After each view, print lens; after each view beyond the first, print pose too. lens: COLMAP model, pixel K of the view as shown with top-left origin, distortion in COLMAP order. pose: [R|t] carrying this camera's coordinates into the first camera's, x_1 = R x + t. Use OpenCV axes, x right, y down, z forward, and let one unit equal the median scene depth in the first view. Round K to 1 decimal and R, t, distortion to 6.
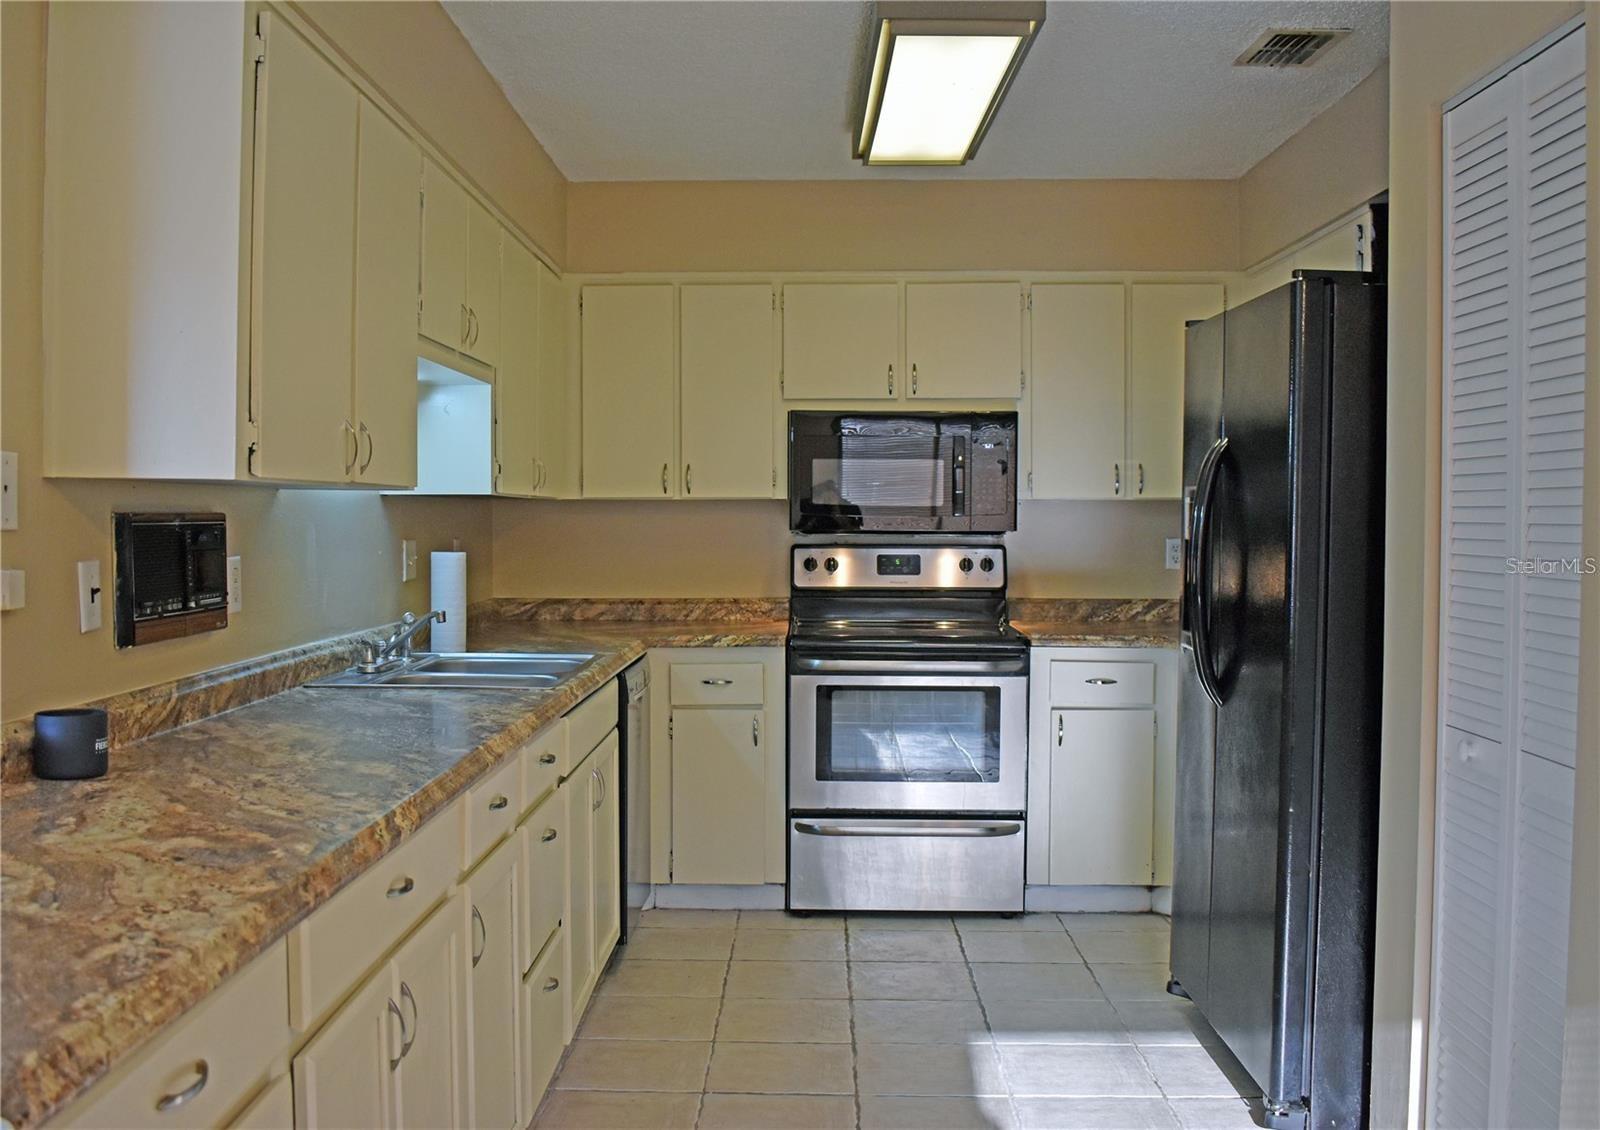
lens RADIAL K [[1473.0, 0, 805.7], [0, 1473.0, 571.6], [0, 0, 1]] dist [-0.097090, 0.000000]
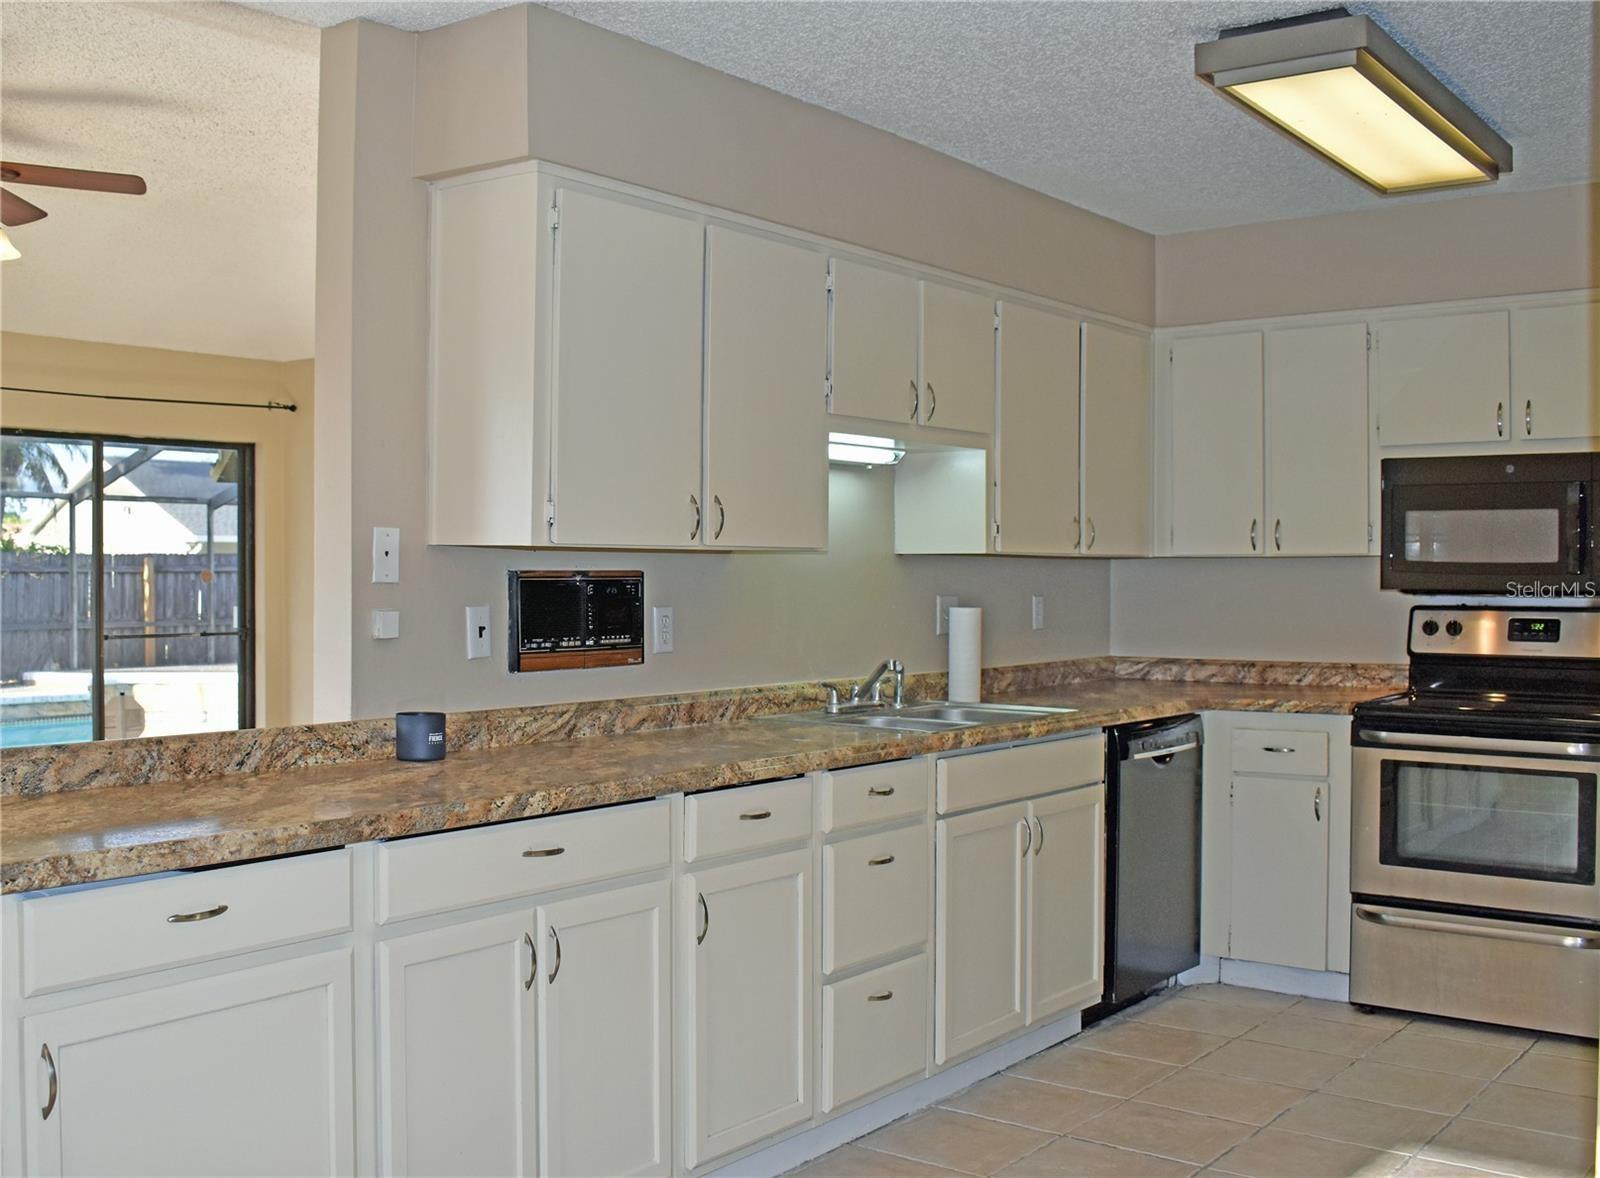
lens RADIAL K [[1655.1, 0, 788.0], [0, 1655.1, 592.0], [0, 0, 1]] dist [-0.125966, 0.000000]
pose [[0.798737, 0.005626, -0.601654, 0.315845], [-0.021968, 0.999562, -0.019818, 0.001513], [0.601279, 0.029047, 0.798511, -0.028404]]
